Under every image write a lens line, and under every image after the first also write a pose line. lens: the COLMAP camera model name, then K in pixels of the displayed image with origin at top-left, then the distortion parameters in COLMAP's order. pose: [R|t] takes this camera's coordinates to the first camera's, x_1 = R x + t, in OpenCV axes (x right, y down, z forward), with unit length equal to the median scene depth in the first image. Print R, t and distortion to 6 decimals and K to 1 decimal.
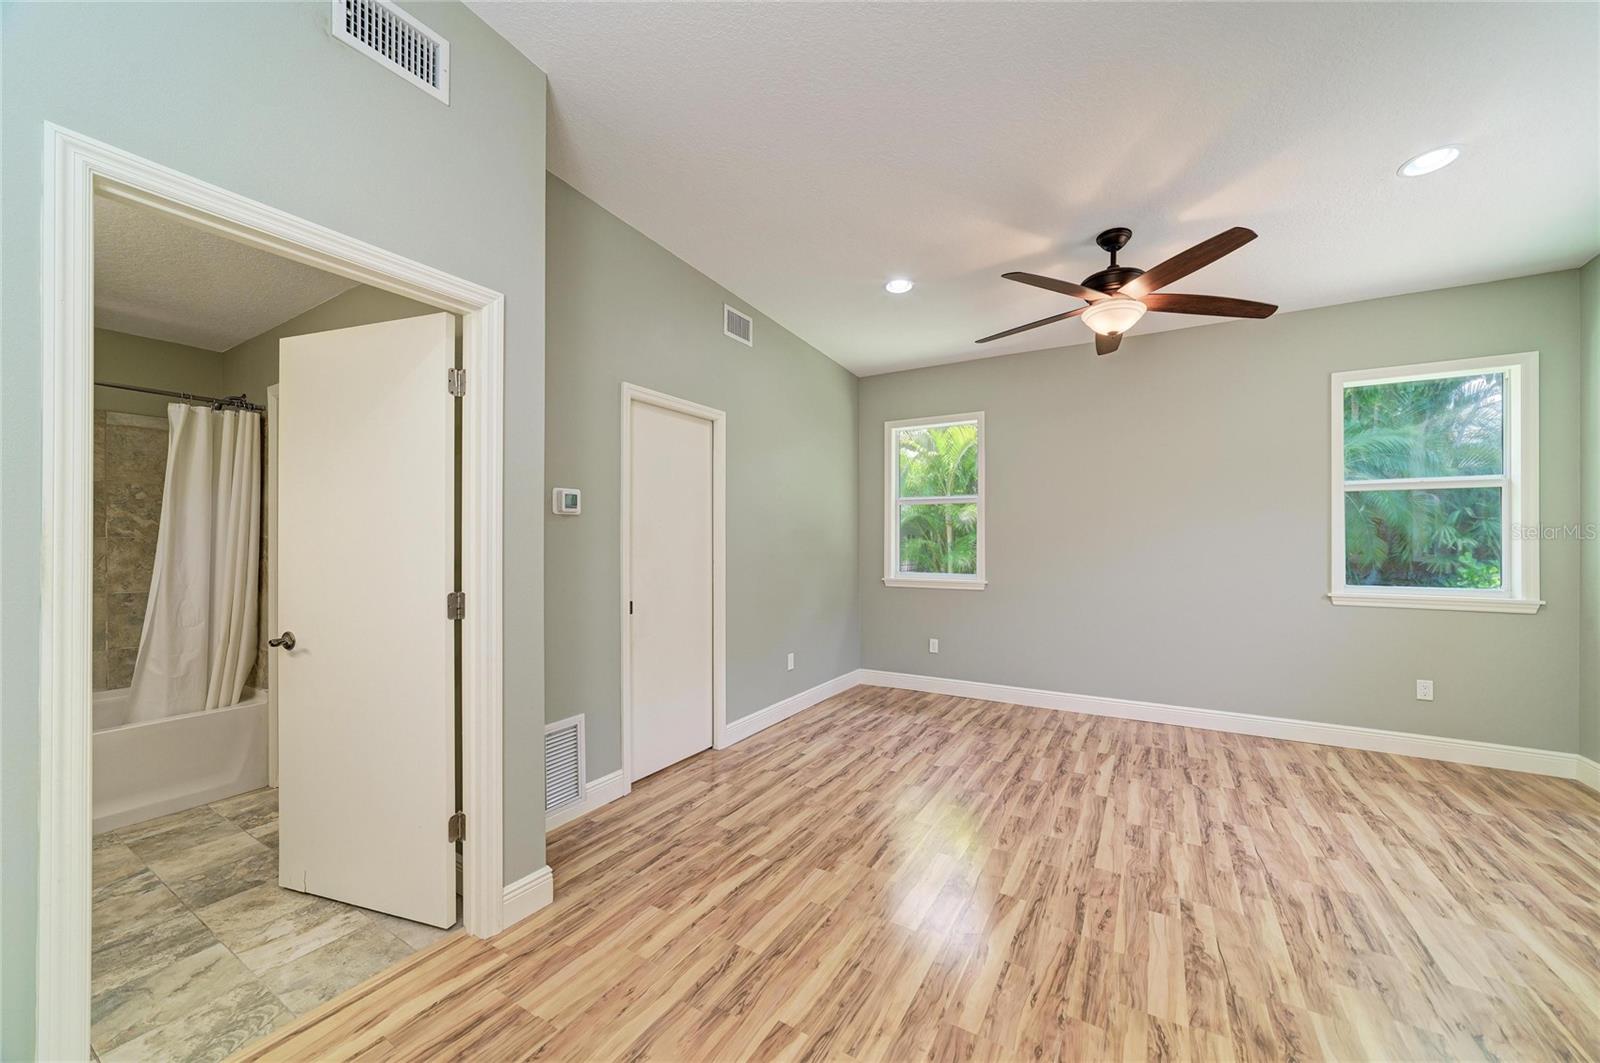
lens RADIAL K [[608.7, 0, 804.0], [0, 608.7, 540.2], [0, 0, 1]] dist [-0.022065, 0.007370]
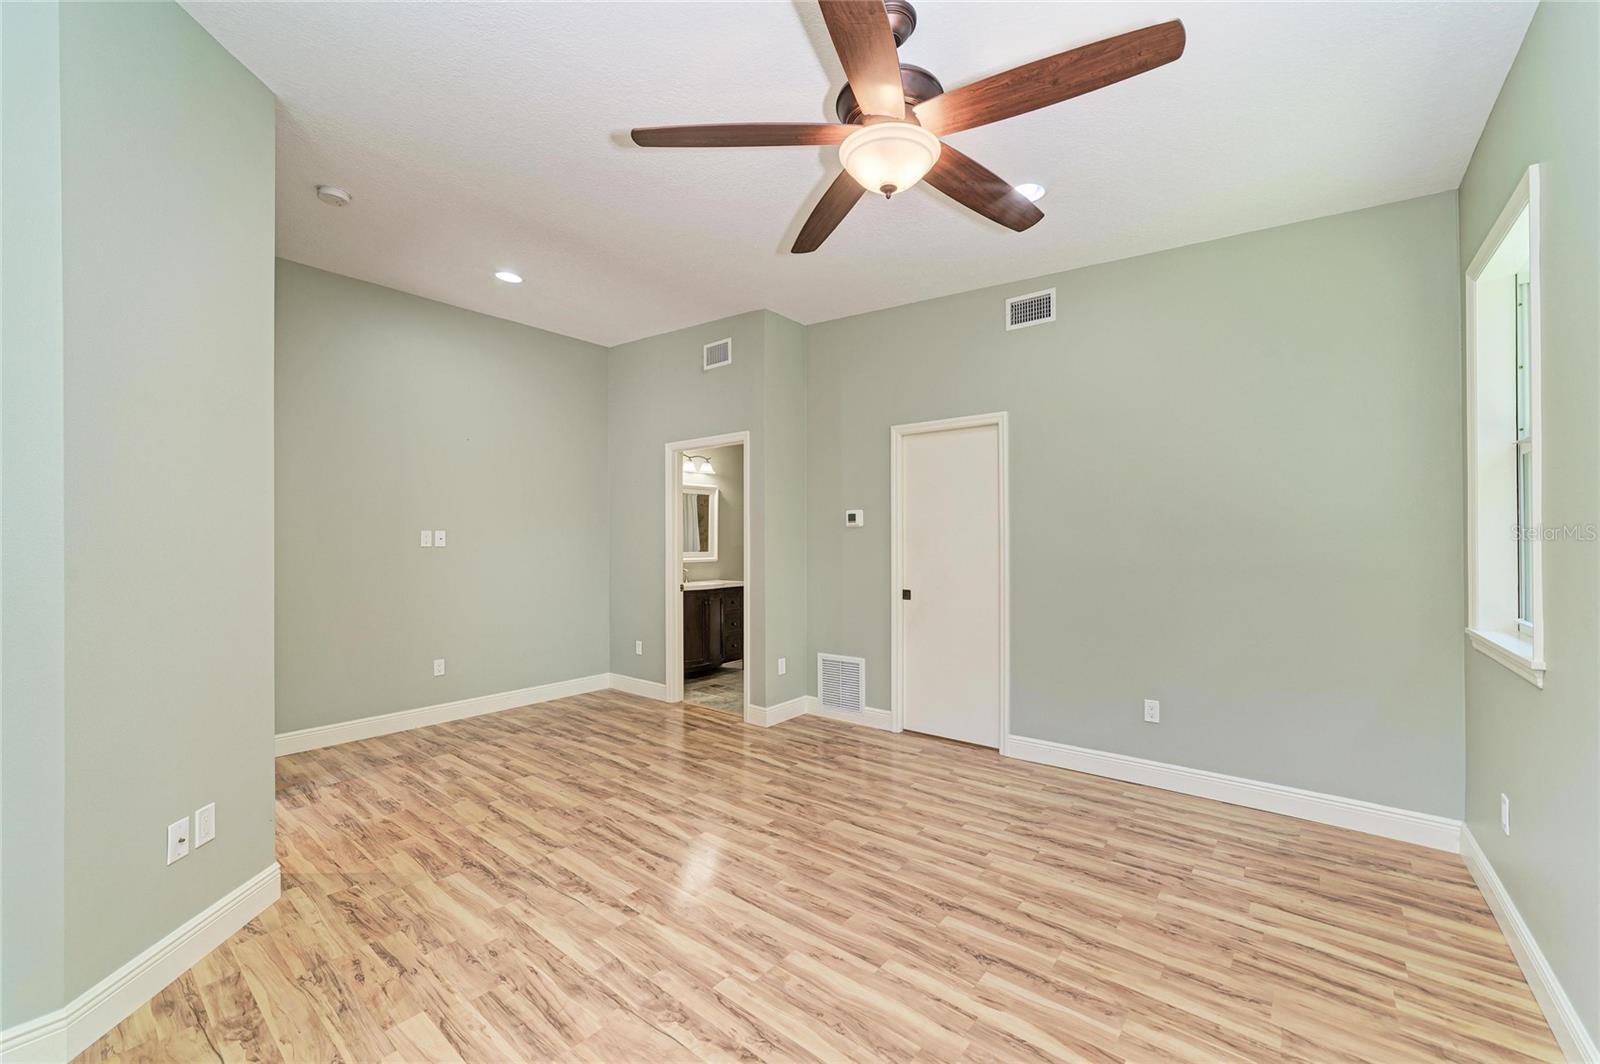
lens RADIAL K [[608.7, 0, 804.0], [0, 608.7, 540.7], [0, 0, 1]] dist [-0.022065, 0.007370]
pose [[-0.146085, -0.004380, -0.989262, 1.241297], [0.004150, 0.999979, -0.005040, -0.013941], [0.989263, -0.004842, -0.146064, 1.113881]]
